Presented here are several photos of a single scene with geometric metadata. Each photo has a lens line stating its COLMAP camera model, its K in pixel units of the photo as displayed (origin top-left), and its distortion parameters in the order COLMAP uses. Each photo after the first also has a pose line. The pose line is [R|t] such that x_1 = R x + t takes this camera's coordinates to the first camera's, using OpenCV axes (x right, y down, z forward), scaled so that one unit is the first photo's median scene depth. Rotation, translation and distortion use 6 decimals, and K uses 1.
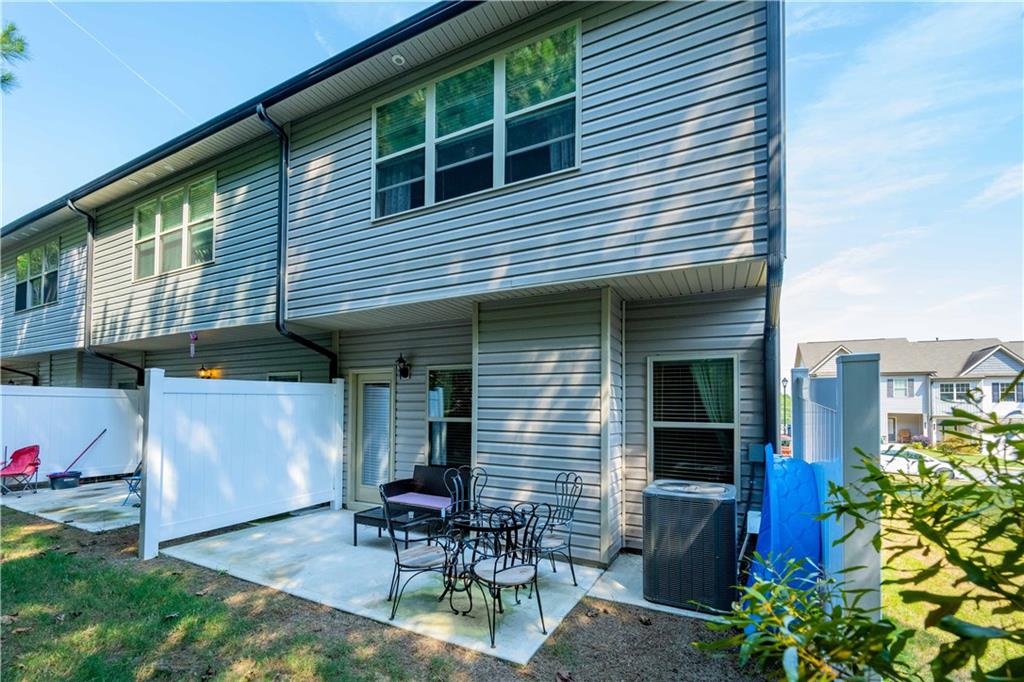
lens RADIAL K [[456.5, 0, 512.0], [0, 456.5, 392.2], [0, 0, 1]] dist [0.001207, 0.000127]
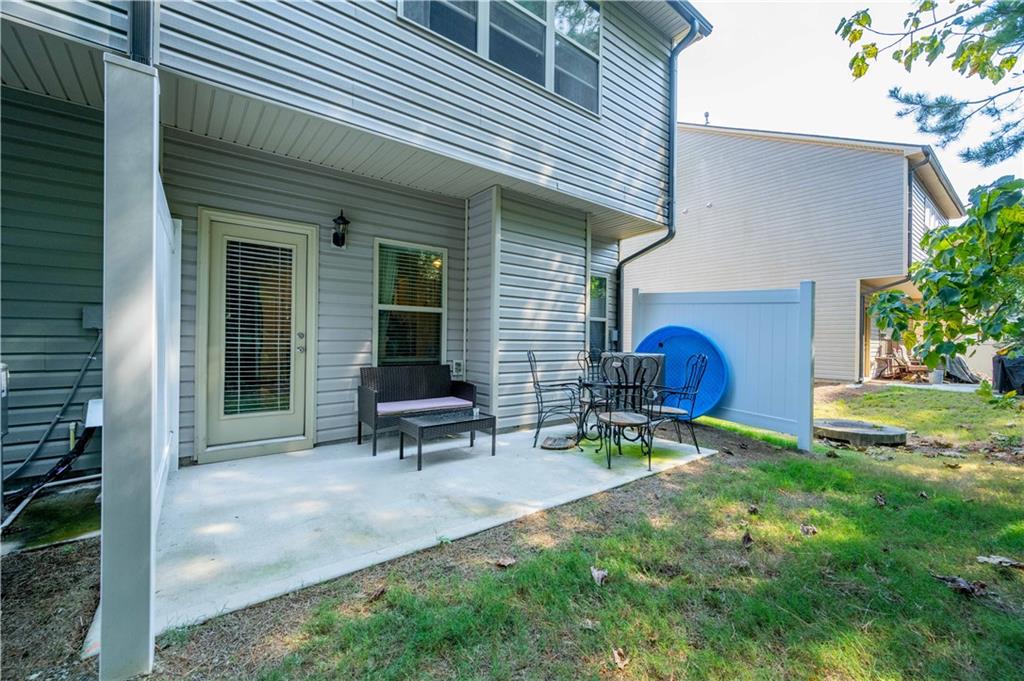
lens RADIAL K [[424.6, 0, 512.0], [0, 424.6, 340.5], [0, 0, 1]] dist [-0.000082, -0.000031]
pose [[0.388791, 0.000073, 0.921326, -0.983349], [-0.027580, 0.999553, 0.011560, 0.131100], [-0.920913, -0.029905, 0.388619, 0.670120]]
